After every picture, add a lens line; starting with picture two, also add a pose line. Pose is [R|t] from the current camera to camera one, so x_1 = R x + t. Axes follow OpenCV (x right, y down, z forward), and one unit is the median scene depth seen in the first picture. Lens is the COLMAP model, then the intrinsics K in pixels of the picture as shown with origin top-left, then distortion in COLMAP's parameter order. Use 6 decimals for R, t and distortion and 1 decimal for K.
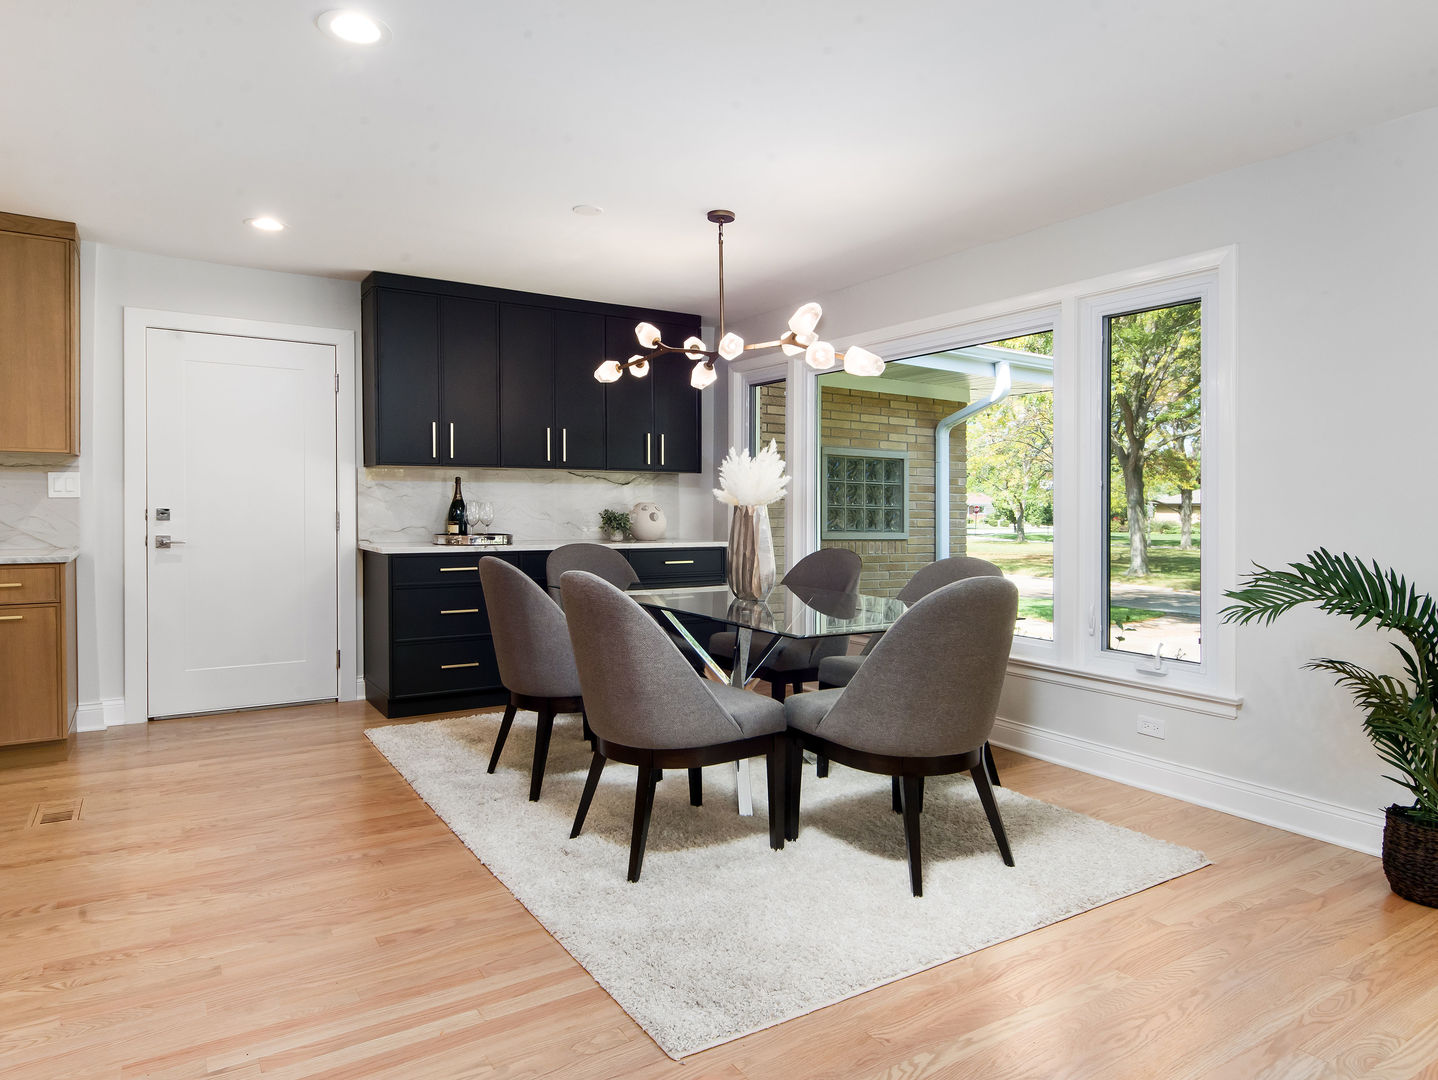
lens RADIAL K [[870.5, 0, 641.1], [0, 870.5, 534.9], [0, 0, 1]] dist [-0.003460, -0.002769]
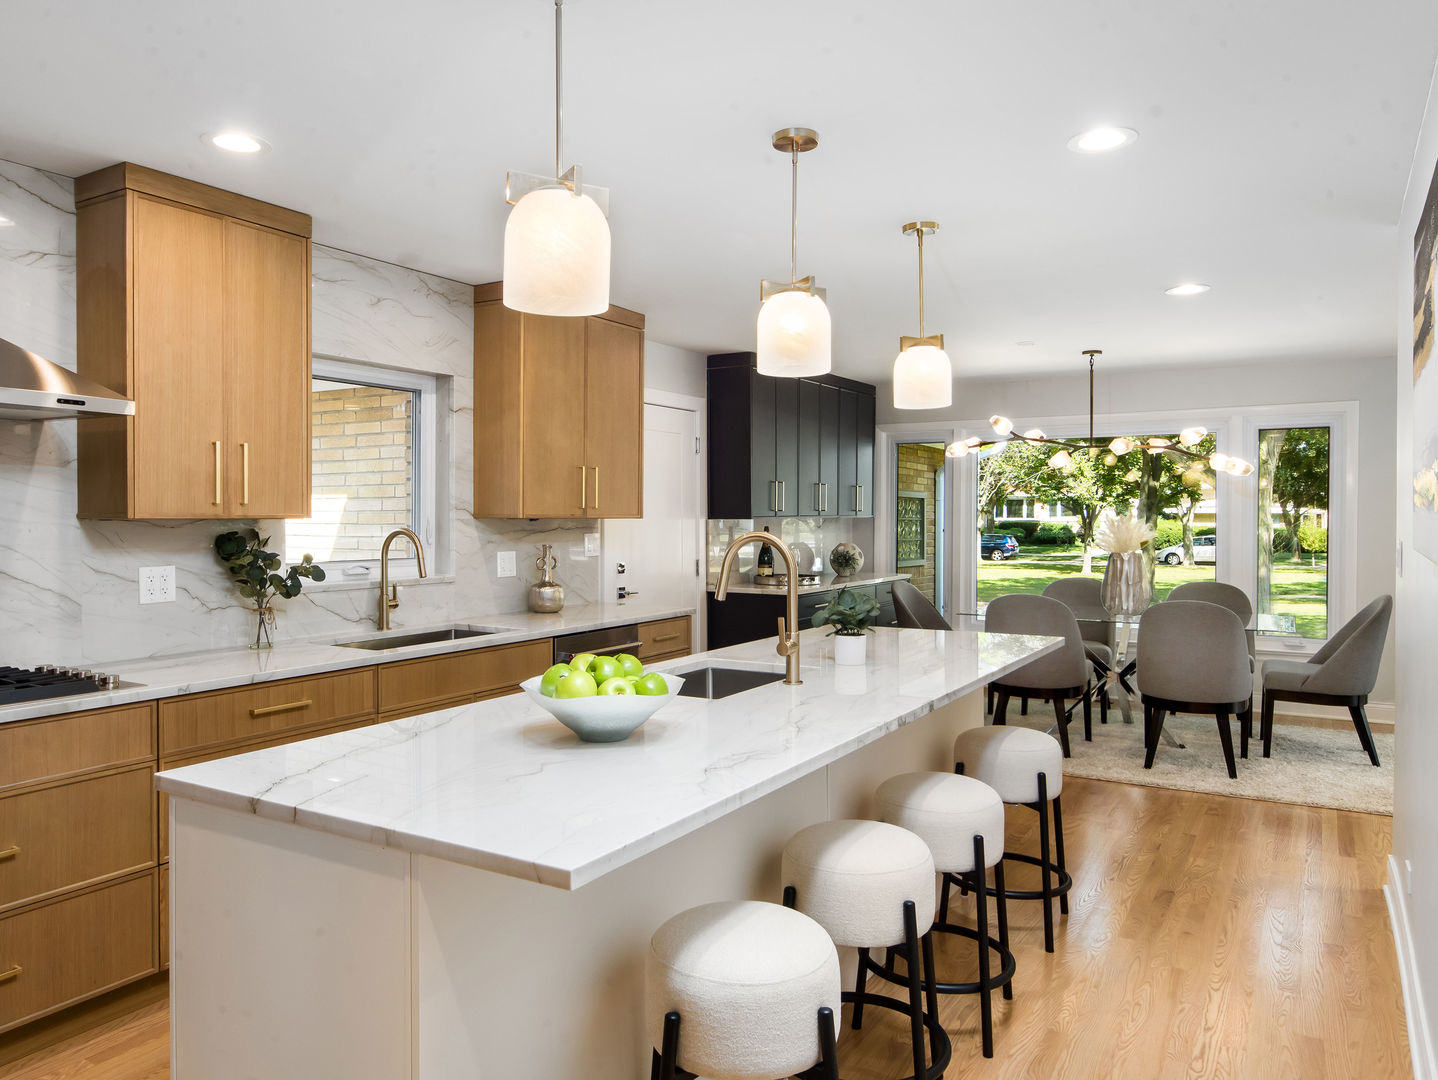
lens RADIAL K [[1044.6, 0, 659.8], [0, 1044.6, 529.1], [0, 0, 1]] dist [0.005887, 0.004398]
pose [[0.887557, -0.017866, 0.460351, -1.000008], [0.027738, 0.999507, -0.014687, -0.046728], [-0.459862, 0.025805, 0.887615, -0.166037]]
